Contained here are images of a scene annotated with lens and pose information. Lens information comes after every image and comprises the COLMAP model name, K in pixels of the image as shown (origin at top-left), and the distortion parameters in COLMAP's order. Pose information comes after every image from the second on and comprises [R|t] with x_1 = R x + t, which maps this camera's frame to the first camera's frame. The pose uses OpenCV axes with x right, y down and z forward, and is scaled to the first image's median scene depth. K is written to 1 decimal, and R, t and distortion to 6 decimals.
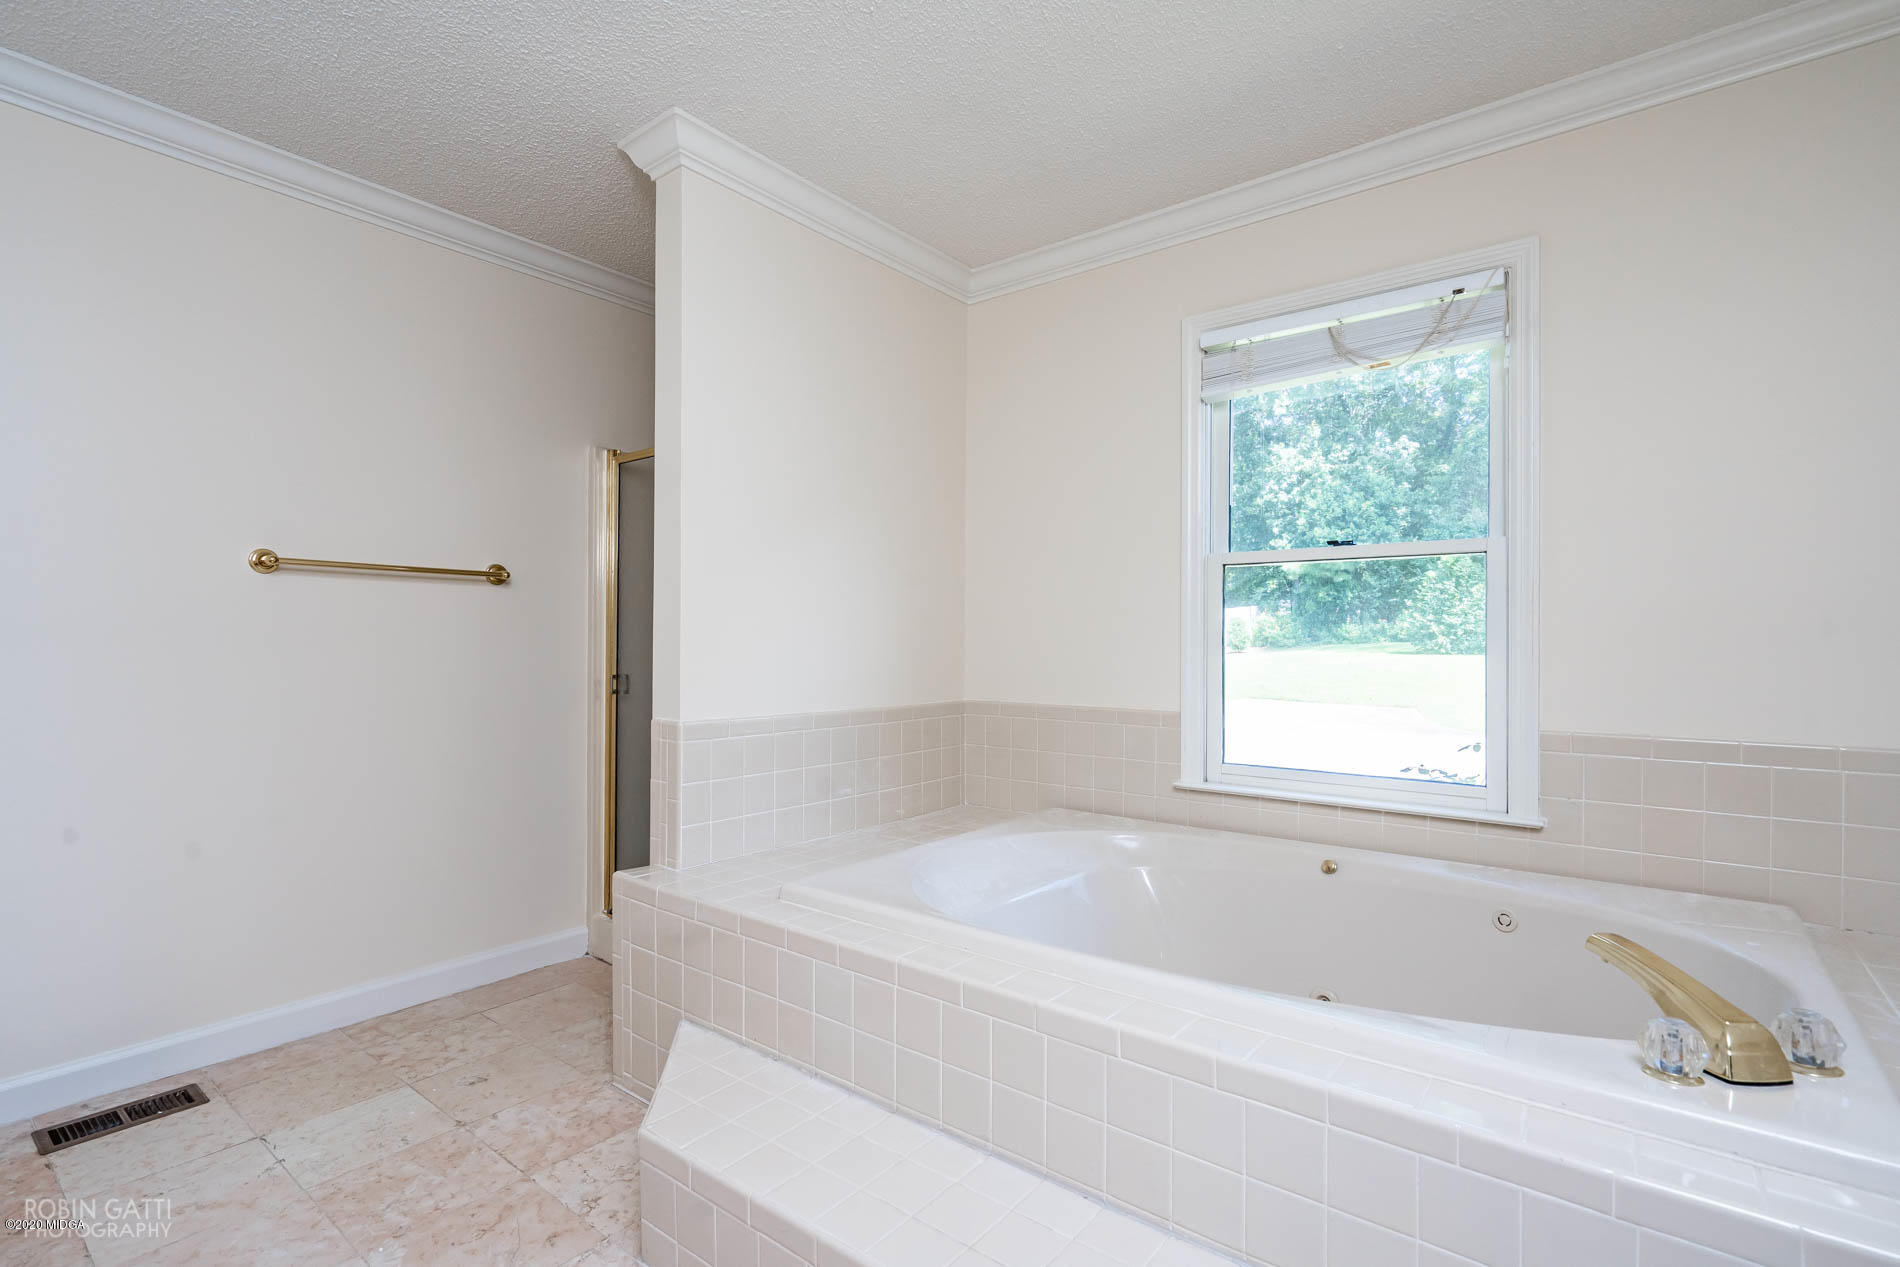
lens RADIAL K [[862.6, 0, 949.3], [0, 862.6, 640.7], [0, 0, 1]] dist [-0.001896, 0.000137]
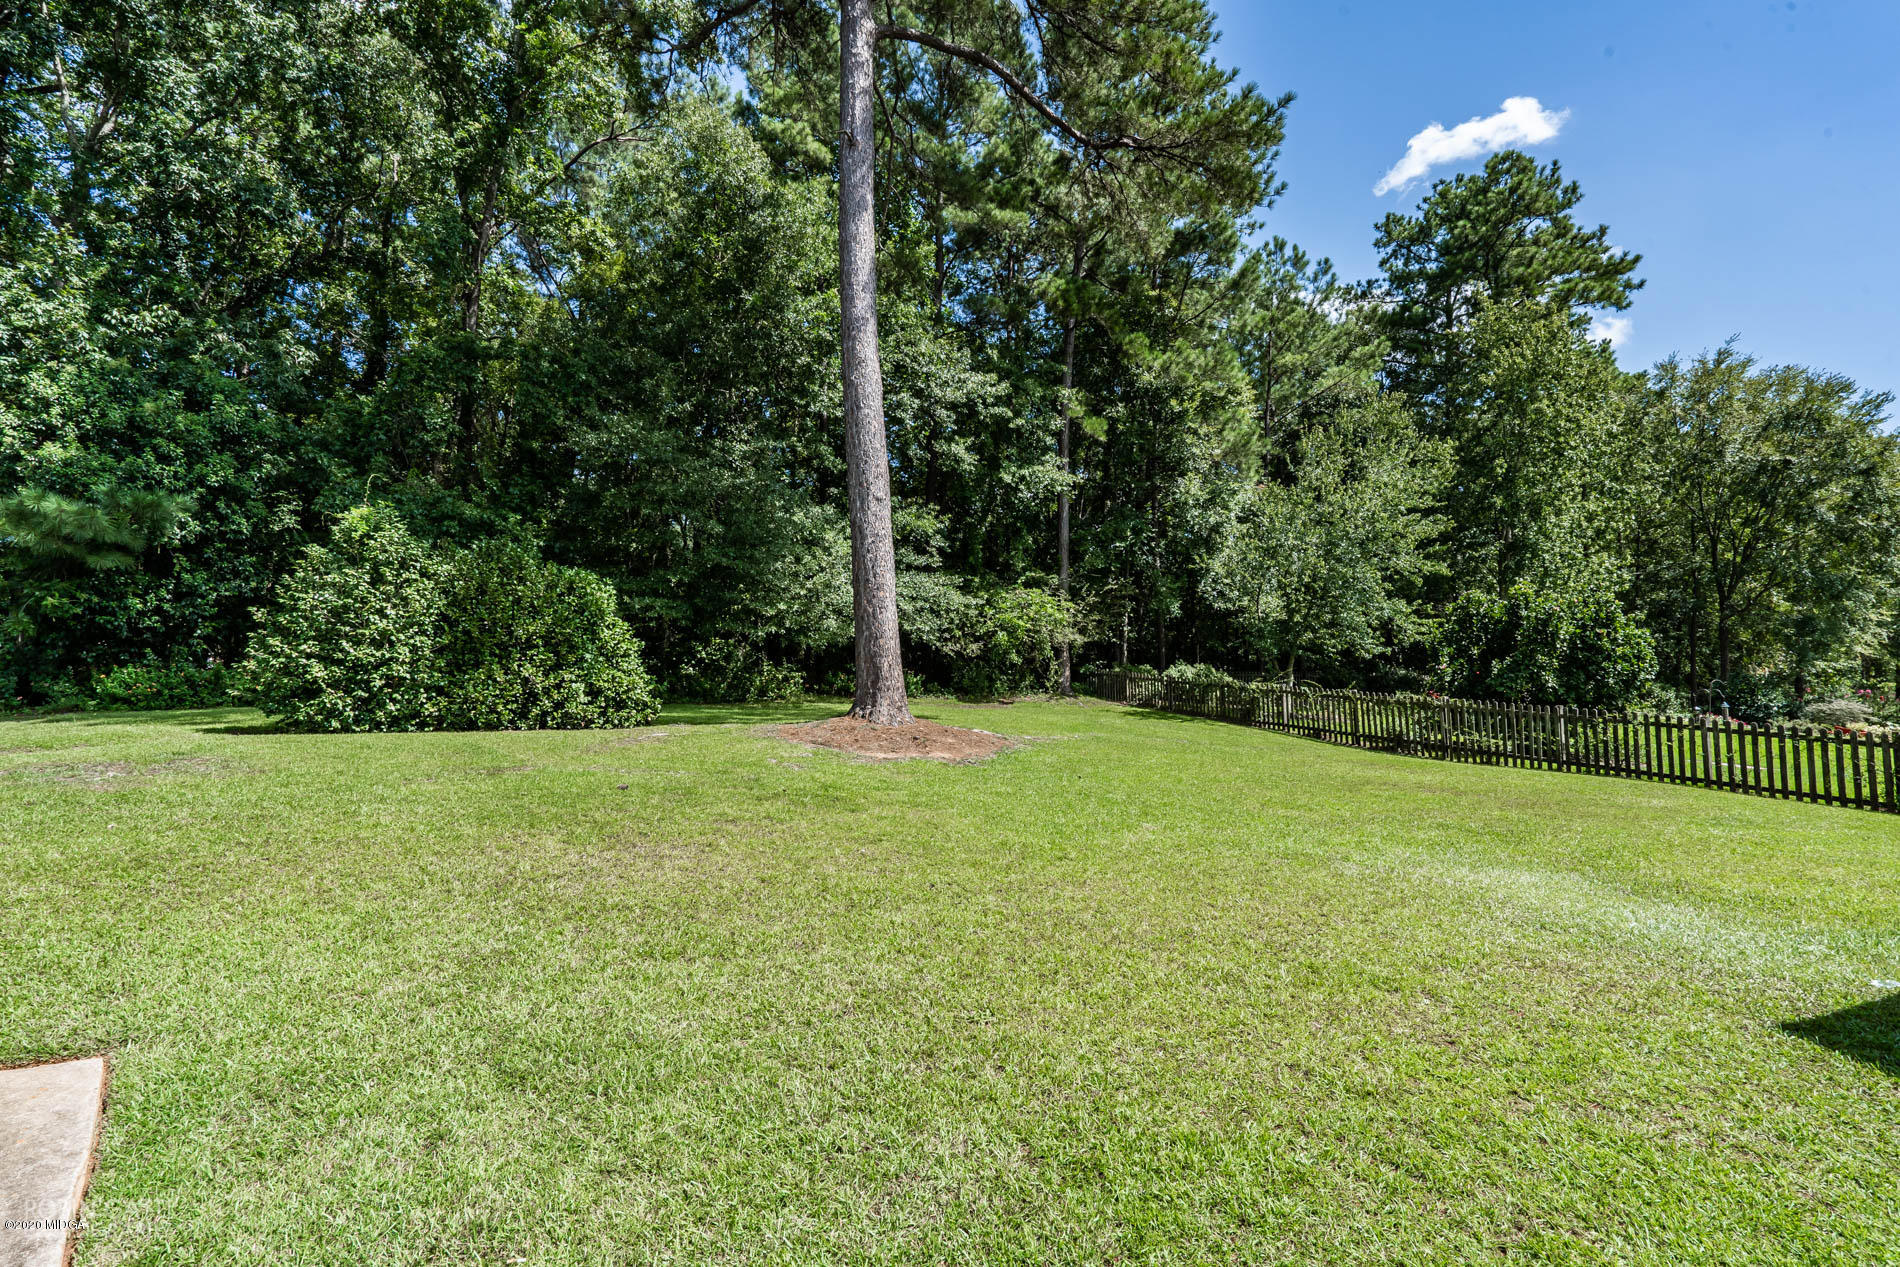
lens RADIAL K [[891.3, 0, 950.3], [0, 891.3, 643.1], [0, 0, 1]] dist [-0.000708, 0.001123]
pose [[0.453032, 0.063218, 0.889250, 0.296433], [0.005695, 0.997257, -0.073798, 0.005658], [-0.891476, 0.038497, 0.451430, 0.494486]]
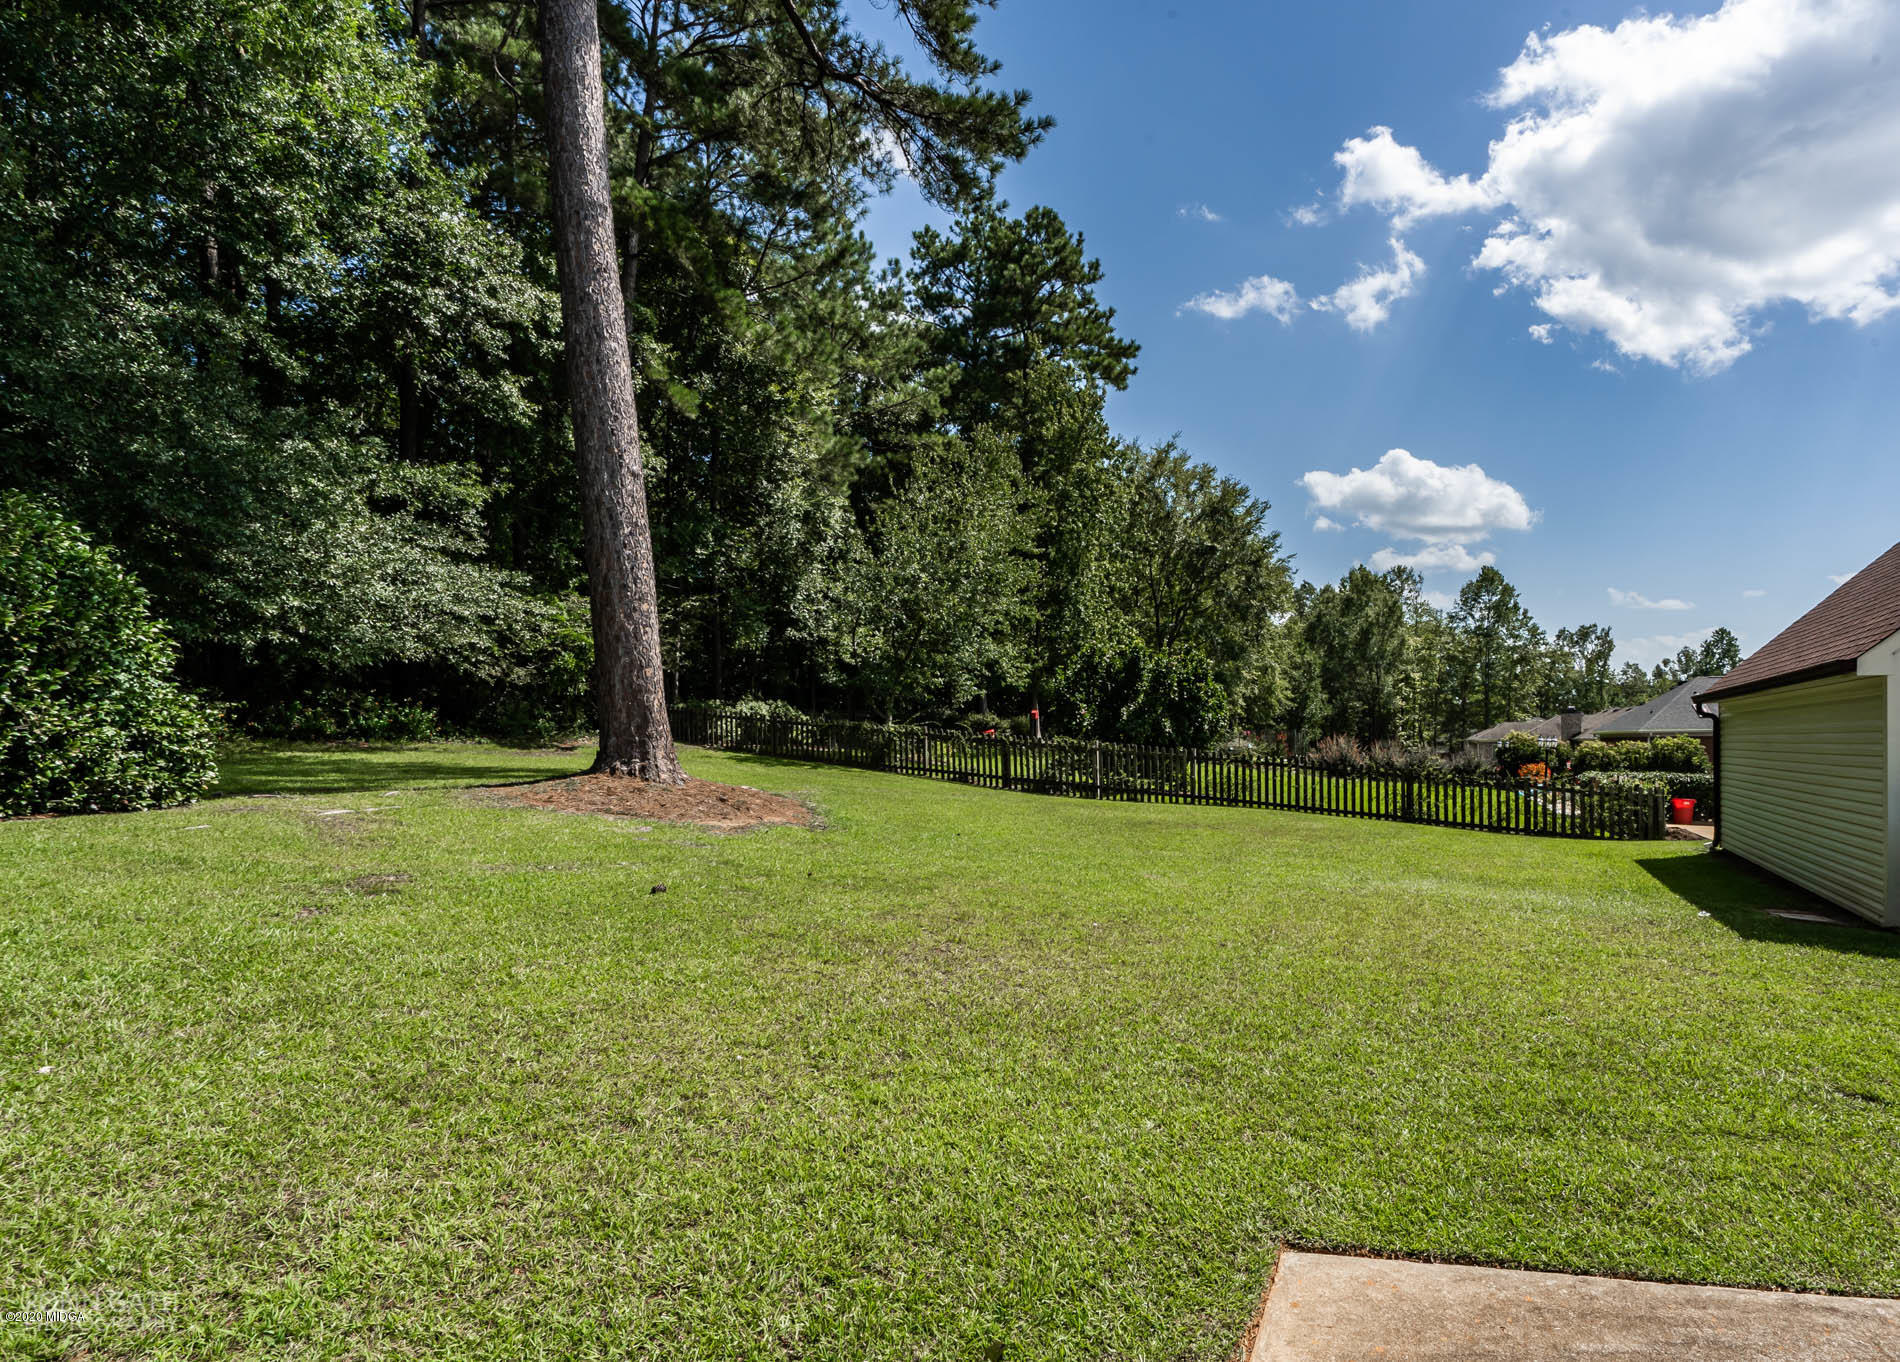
lens RADIAL K [[1036.6, 0, 1109.1], [0, 1036.6, 750.9], [0, 0, 1]] dist [-0.001464, -0.000539]
pose [[-0.290538, -0.007232, 0.956836, 0.254604], [0.011649, 0.999871, 0.011094, -0.002657], [-0.956793, 0.014370, -0.290416, 0.708333]]
